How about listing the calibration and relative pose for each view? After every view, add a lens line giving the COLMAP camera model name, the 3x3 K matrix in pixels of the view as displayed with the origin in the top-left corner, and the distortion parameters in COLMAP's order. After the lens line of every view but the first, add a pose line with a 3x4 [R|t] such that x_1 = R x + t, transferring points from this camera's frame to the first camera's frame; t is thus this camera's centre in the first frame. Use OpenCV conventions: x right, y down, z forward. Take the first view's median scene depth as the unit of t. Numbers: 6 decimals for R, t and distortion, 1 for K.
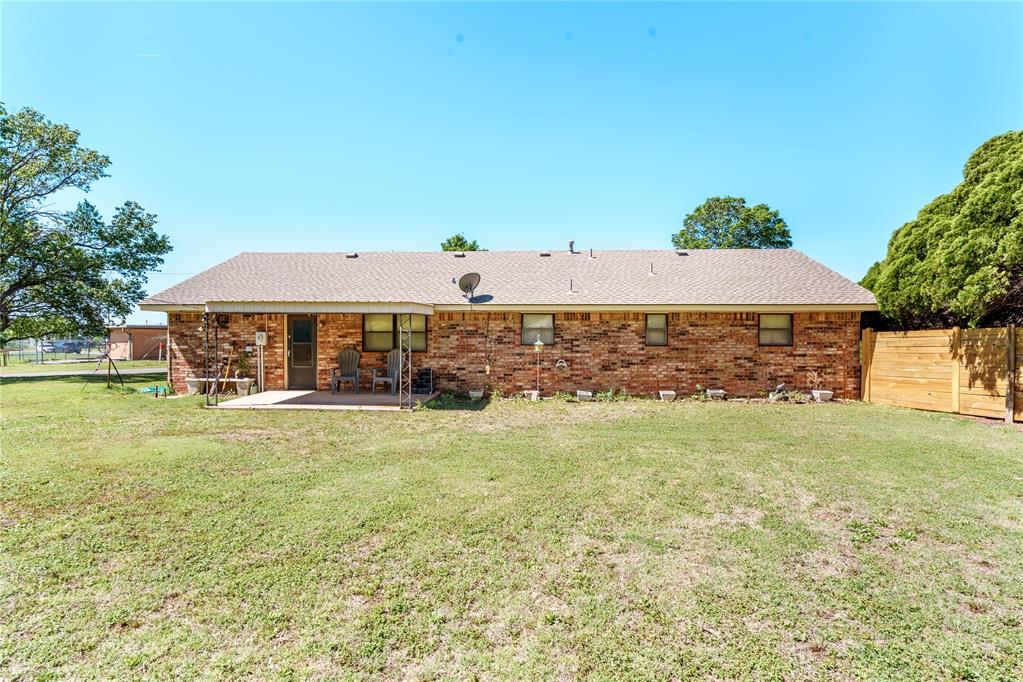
lens RADIAL K [[534.3, 0, 511.5], [0, 534.3, 341.0], [0, 0, 1]] dist [-0.001237, -0.000628]
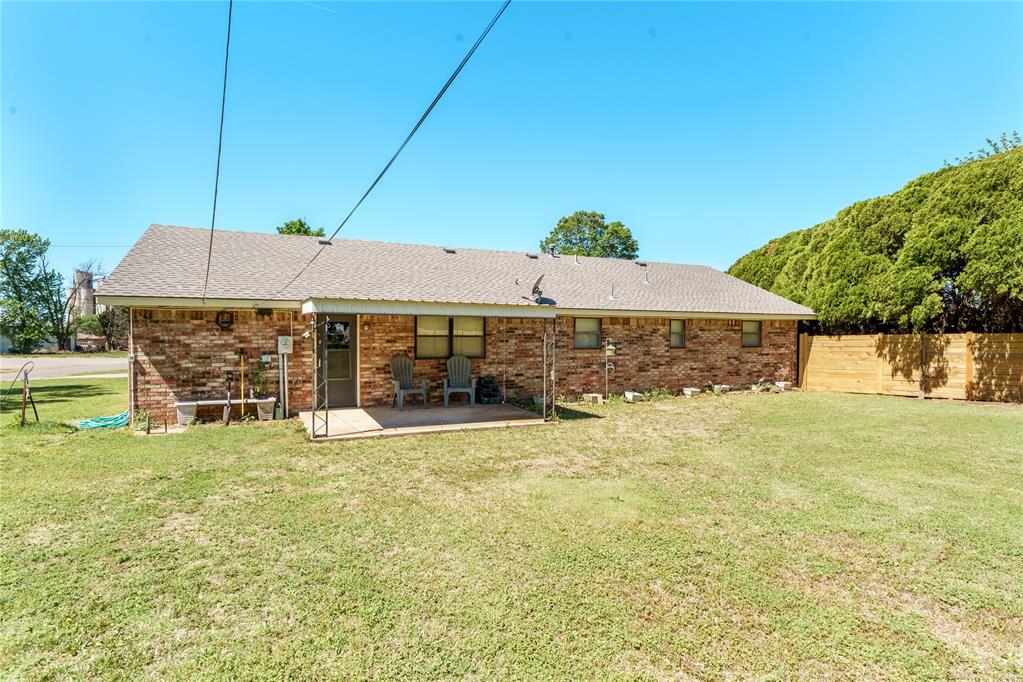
lens RADIAL K [[534.3, 0, 511.5], [0, 534.3, 341.0], [0, 0, 1]] dist [-0.001237, -0.000628]
pose [[0.881420, -0.006033, 0.472295, -0.553764], [0.002281, 0.999961, 0.008516, -0.016012], [-0.472328, -0.006429, 0.881400, 0.173258]]
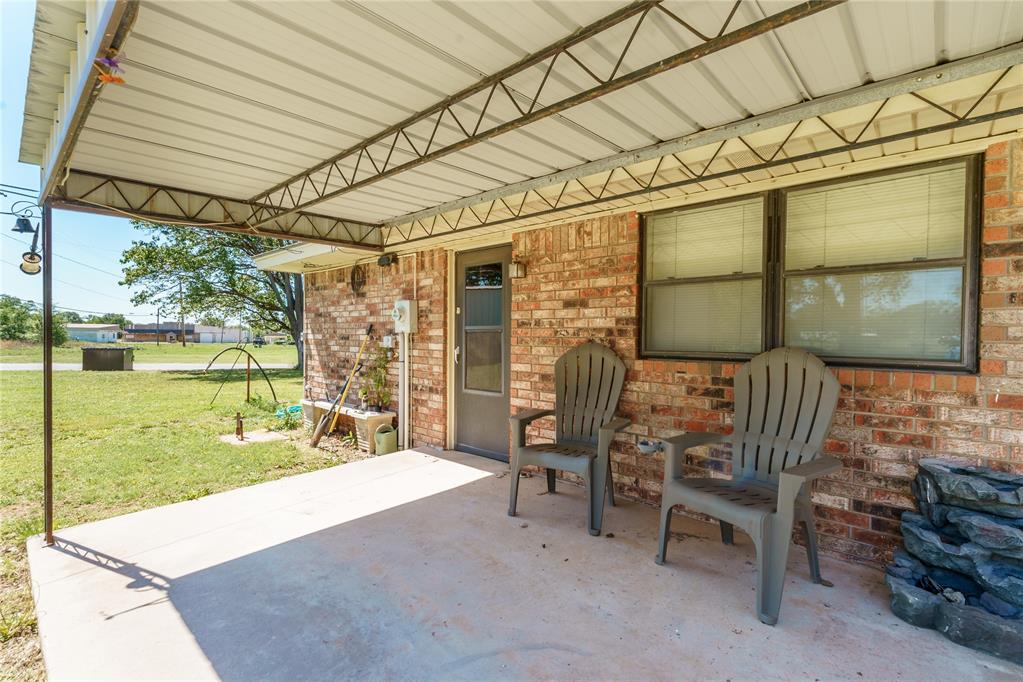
lens RADIAL K [[472.3, 0, 511.5], [0, 472.3, 341.0], [0, 0, 1]] dist [0.003169, 0.000932]
pose [[0.774995, 0.011366, -0.631865, -0.179766], [-0.007724, 0.999934, 0.008514, 0.010448], [0.631920, -0.001717, 0.775031, 0.785104]]
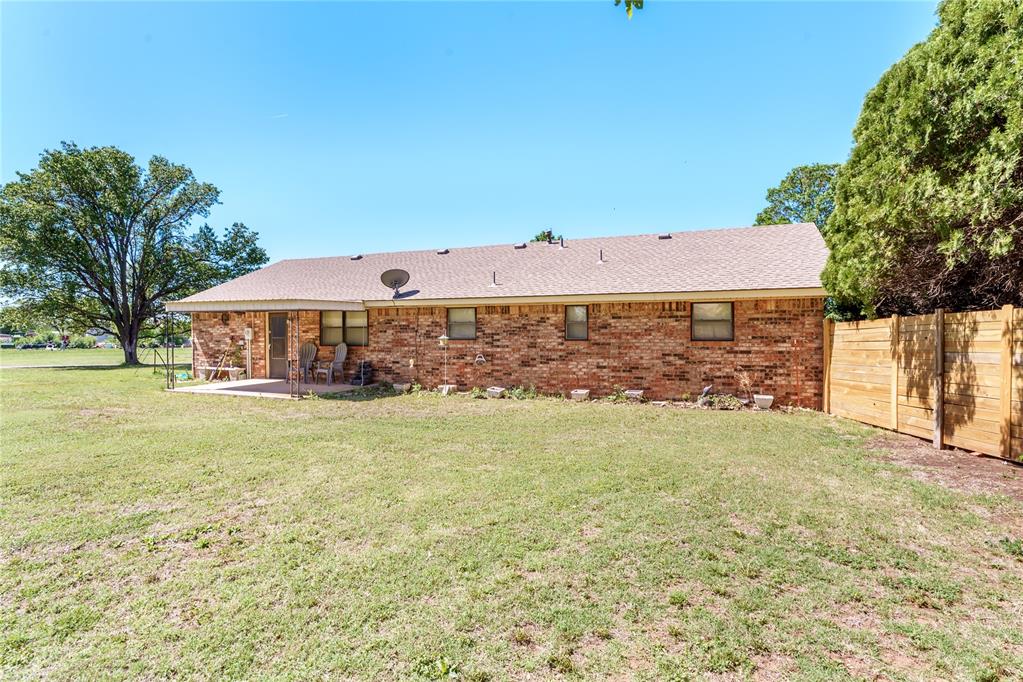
lens RADIAL K [[537.9, 0, 506.8], [0, 537.9, 339.7], [0, 0, 1]] dist [-0.000647, -0.000480]
pose [[0.941250, 0.001009, -0.337708, 0.461248], [-0.000458, 0.999998, 0.001712, 0.006295], [0.337709, -0.001457, 0.941249, 0.091088]]
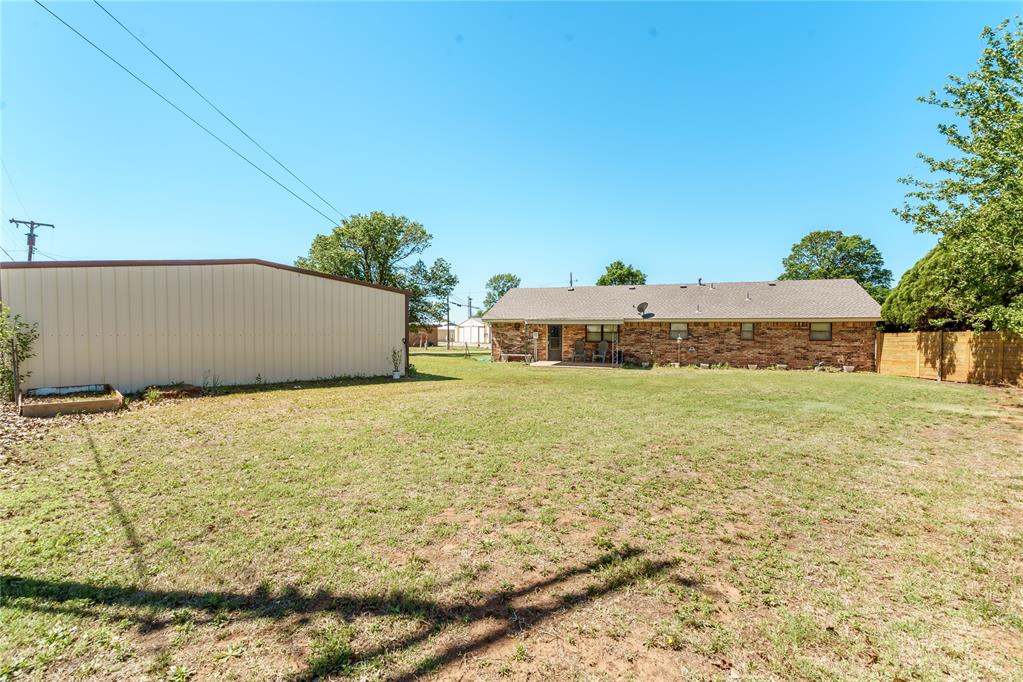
lens RADIAL K [[472.3, 0, 511.5], [0, 472.3, 341.0], [0, 0, 1]] dist [0.003169, 0.000932]
pose [[0.959062, 0.007652, -0.283094, -0.045554], [-0.003115, 0.999859, 0.016476, -0.012403], [0.283180, -0.014920, 0.958951, -0.777471]]
